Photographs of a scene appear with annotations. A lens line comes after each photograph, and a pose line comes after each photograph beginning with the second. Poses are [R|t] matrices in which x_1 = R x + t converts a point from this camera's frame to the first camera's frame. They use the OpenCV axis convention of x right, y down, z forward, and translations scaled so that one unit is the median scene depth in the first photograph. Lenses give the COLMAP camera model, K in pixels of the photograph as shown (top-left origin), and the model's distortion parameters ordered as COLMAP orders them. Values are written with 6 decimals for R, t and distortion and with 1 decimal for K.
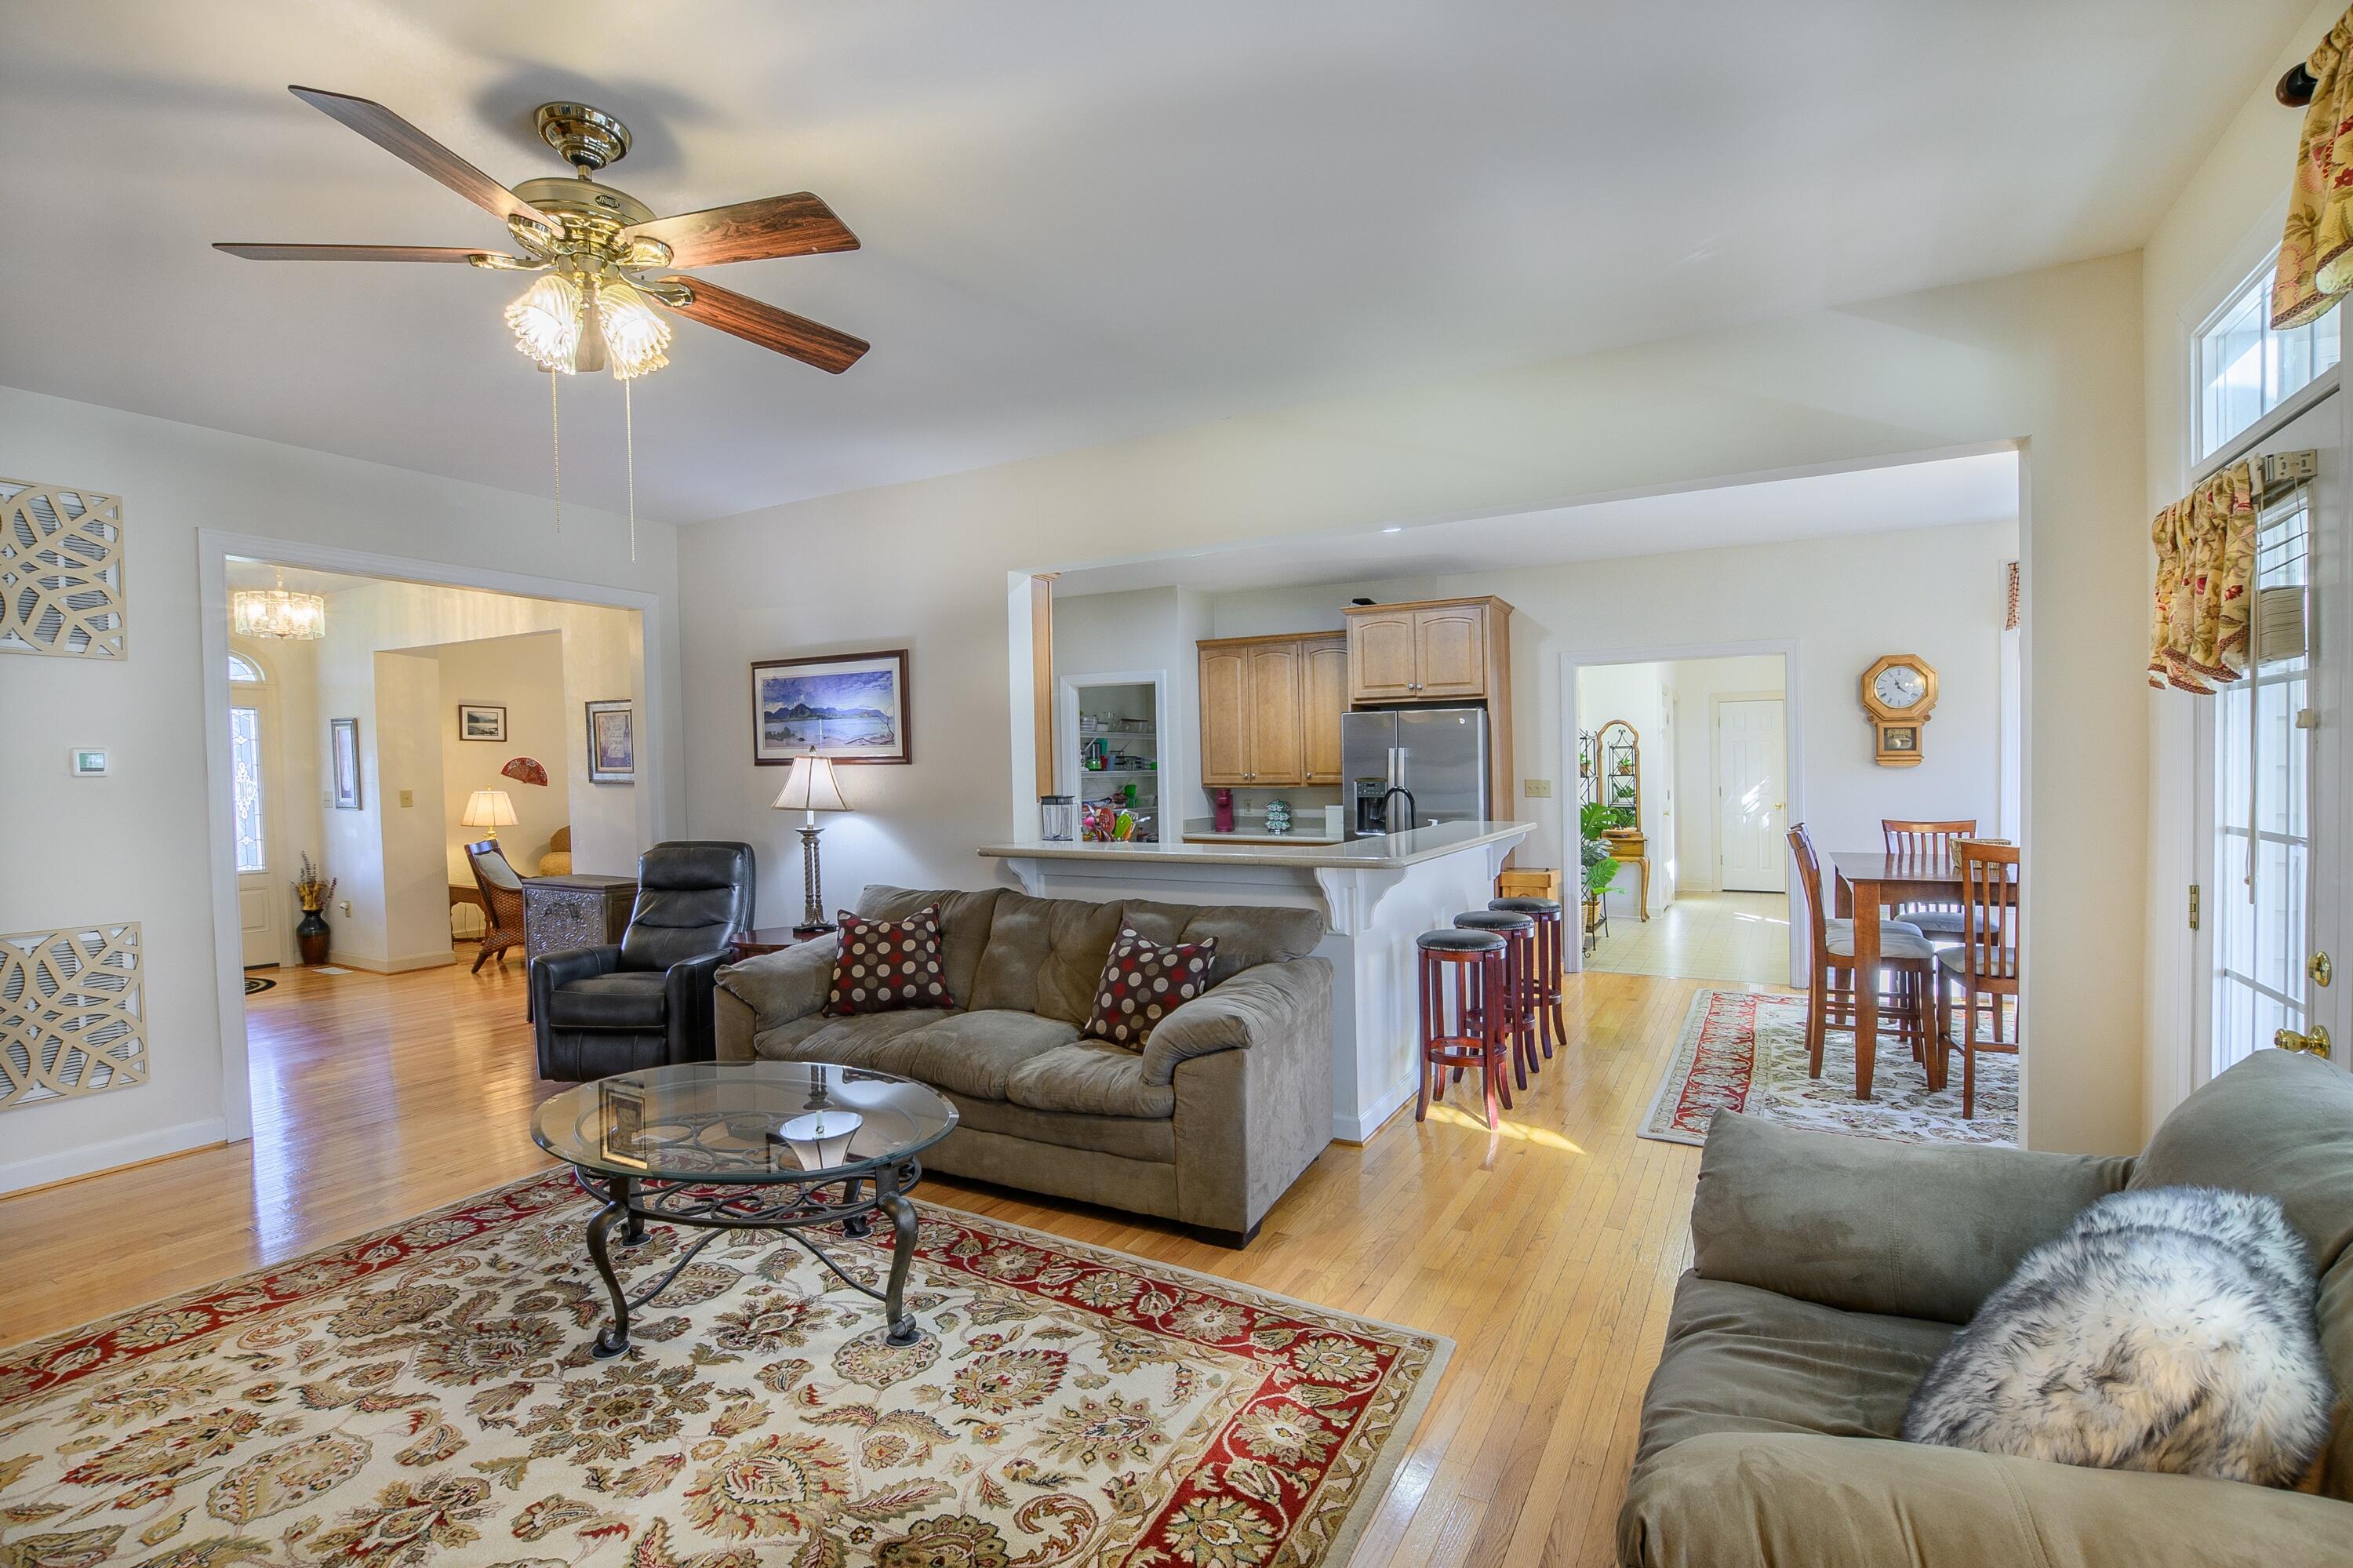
lens RADIAL K [[1092.8, 0, 1170.3], [0, 1092.8, 809.3], [0, 0, 1]] dist [-0.027929, 0.001144]
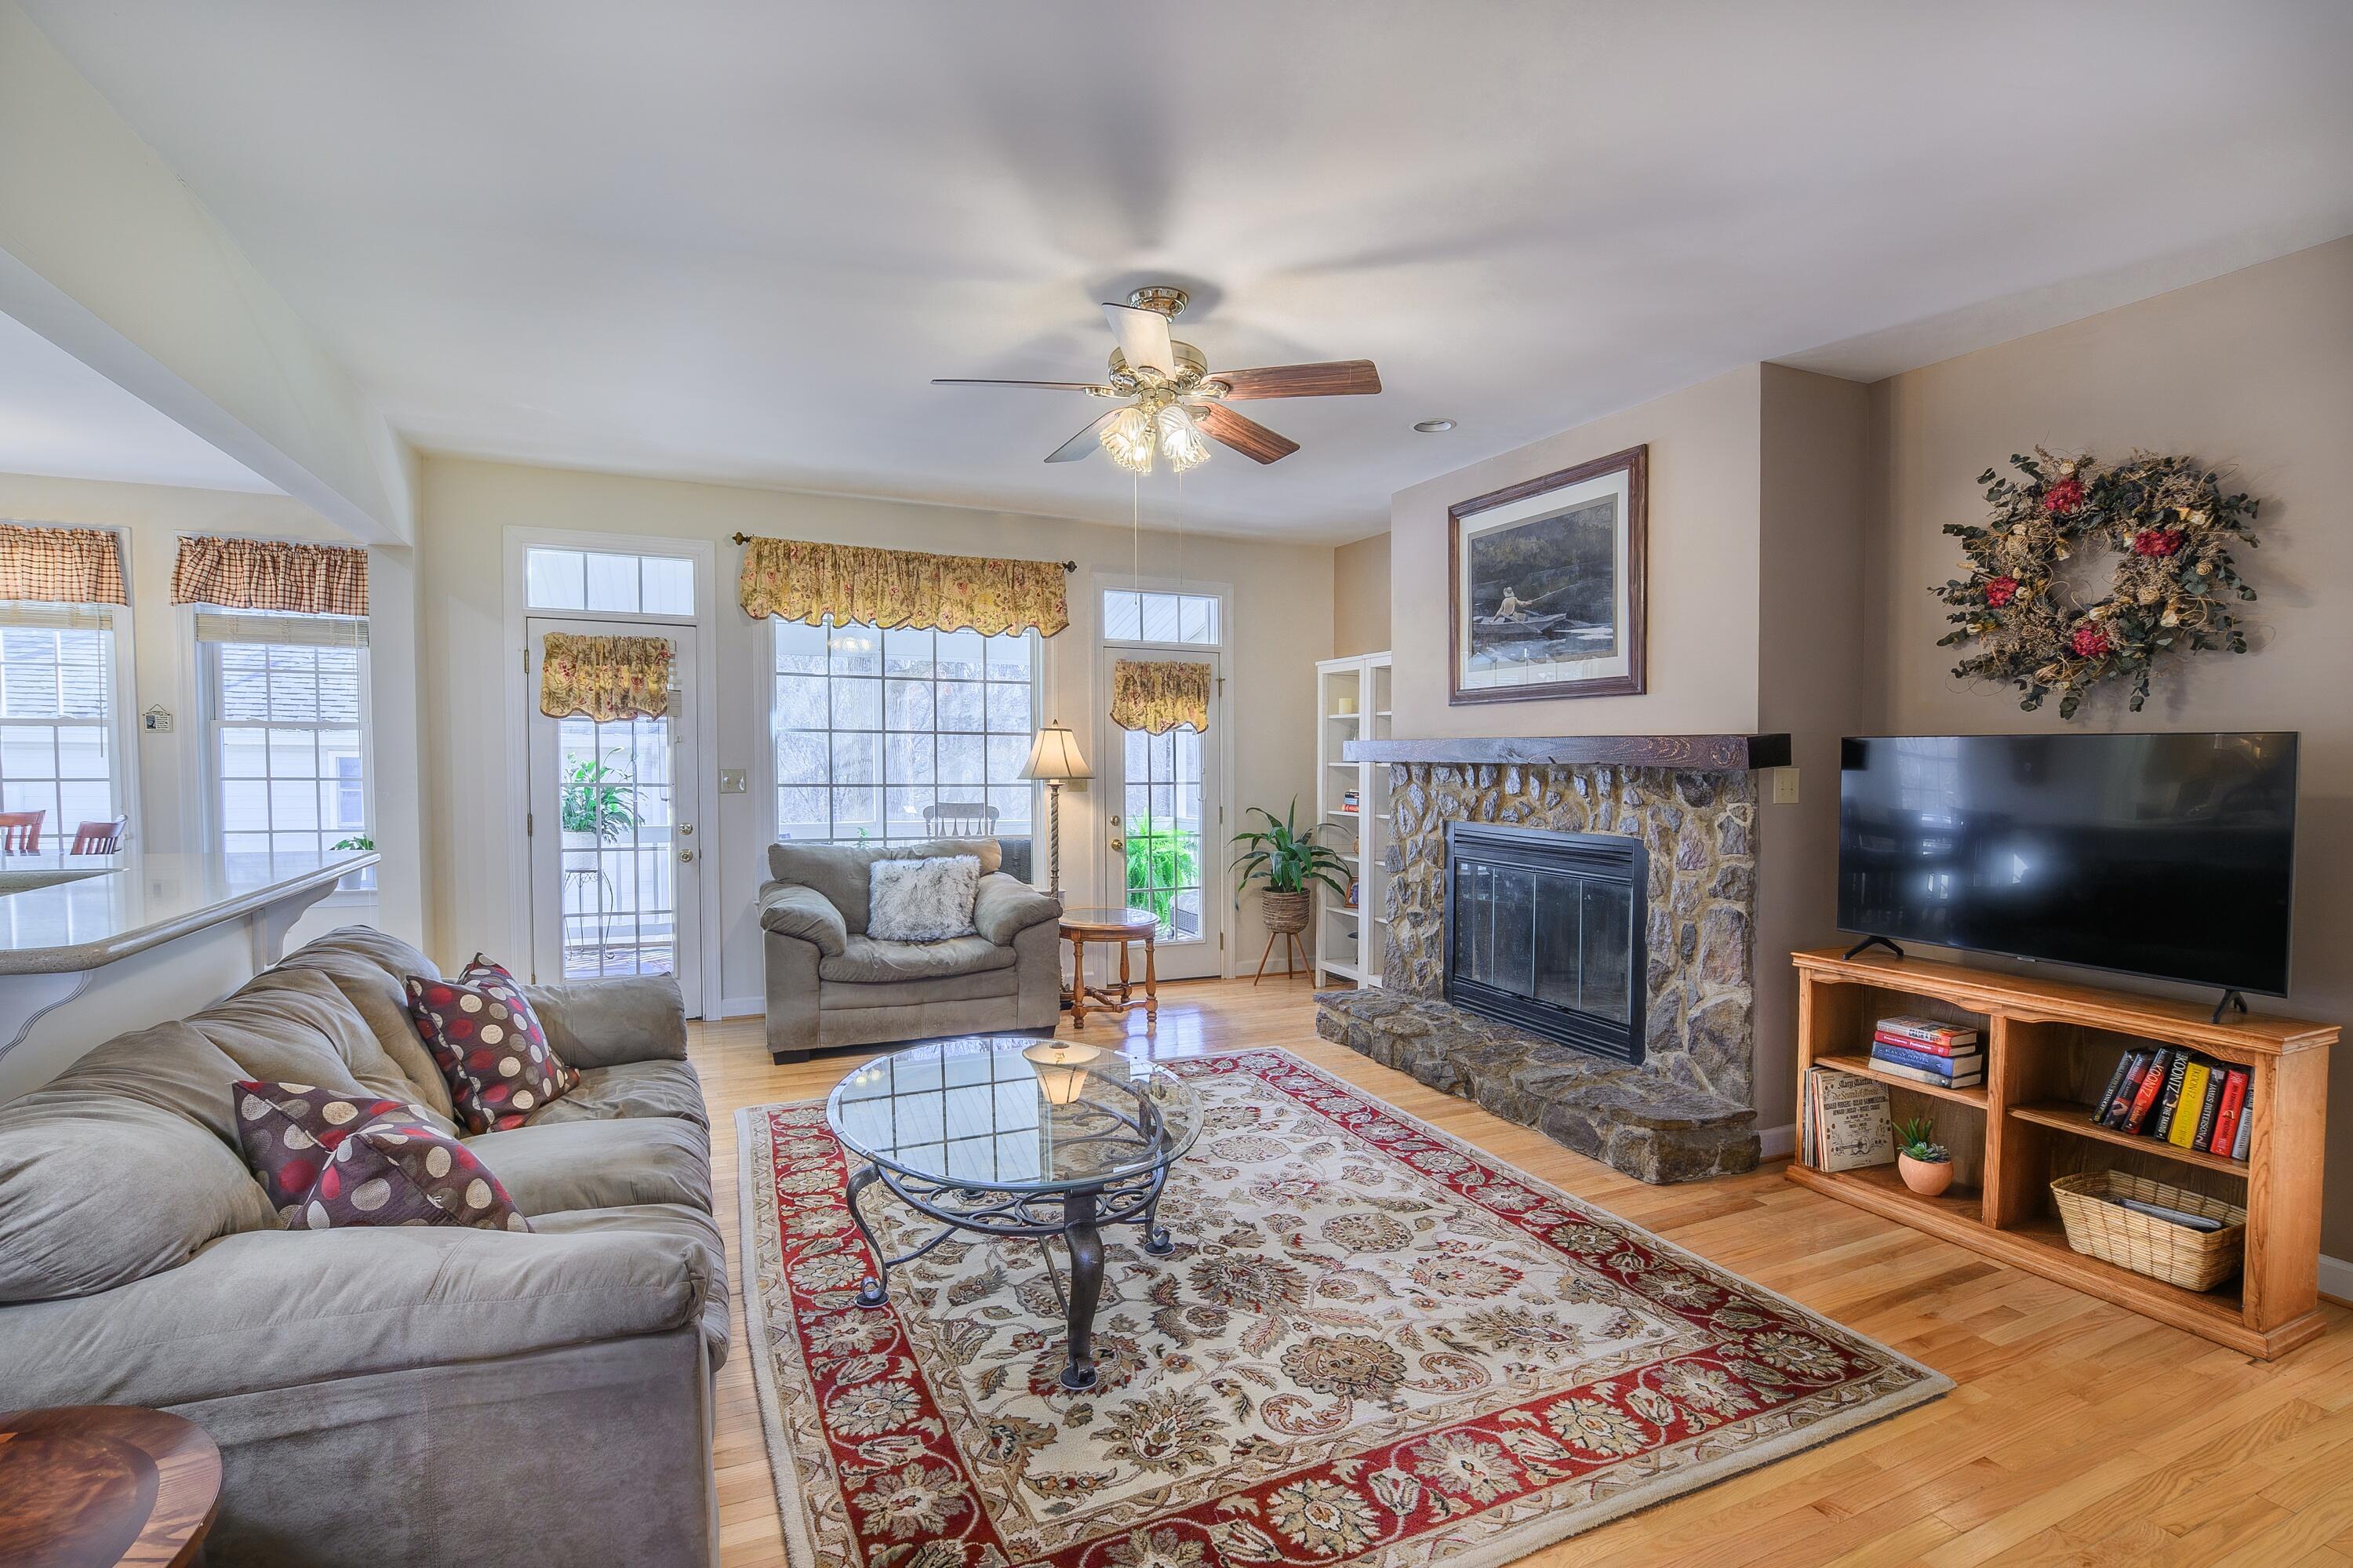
lens RADIAL K [[1085.6, 0, 1176.5], [0, 1085.6, 784.0], [0, 0, 1]] dist [-0.030230, 0.000320]
pose [[-0.810578, -0.012541, 0.585497, -1.090188], [0.017387, 0.998815, 0.045465, -0.048403], [-0.585373, 0.047033, -0.809399, 1.718426]]
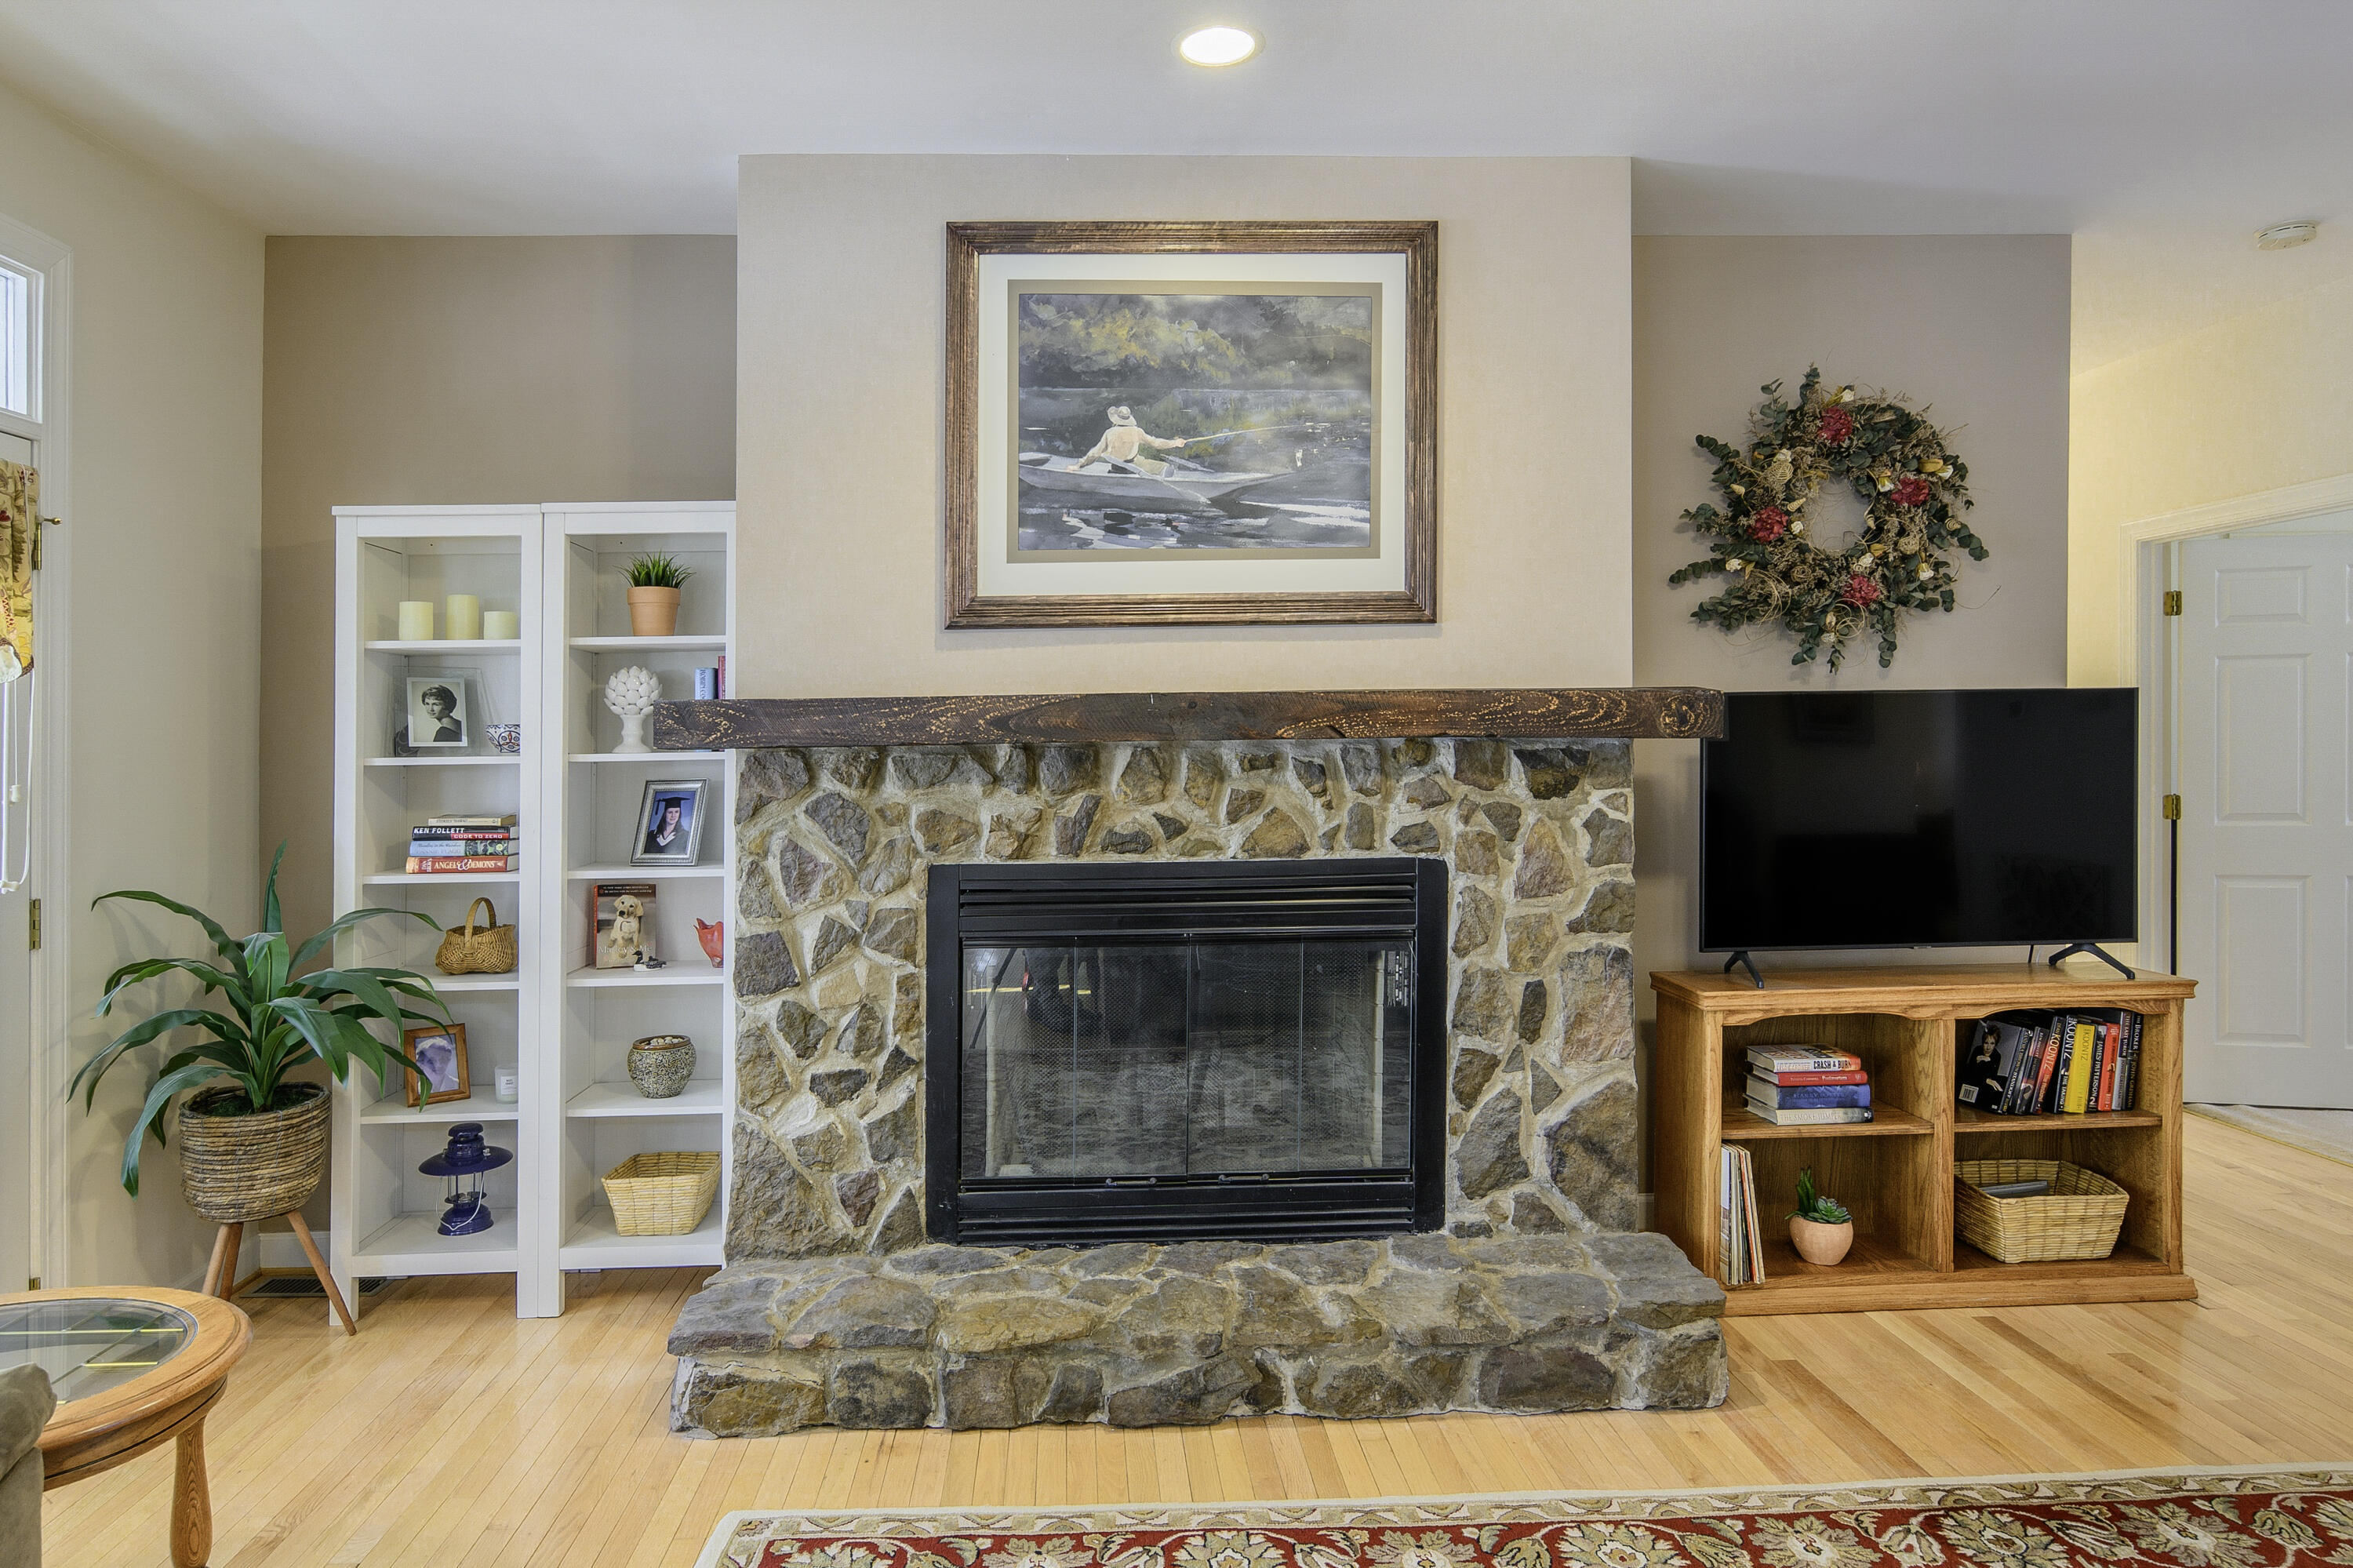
lens RADIAL K [[1429.4, 0, 1168.4], [0, 1429.4, 743.9], [0, 0, 1]] dist [-0.000685, 0.002456]
pose [[-0.848242, 0.027383, -0.528901, 0.056154], [0.006441, 0.999122, 0.041398, -0.042328], [0.529570, 0.031709, -0.847673, 1.061546]]
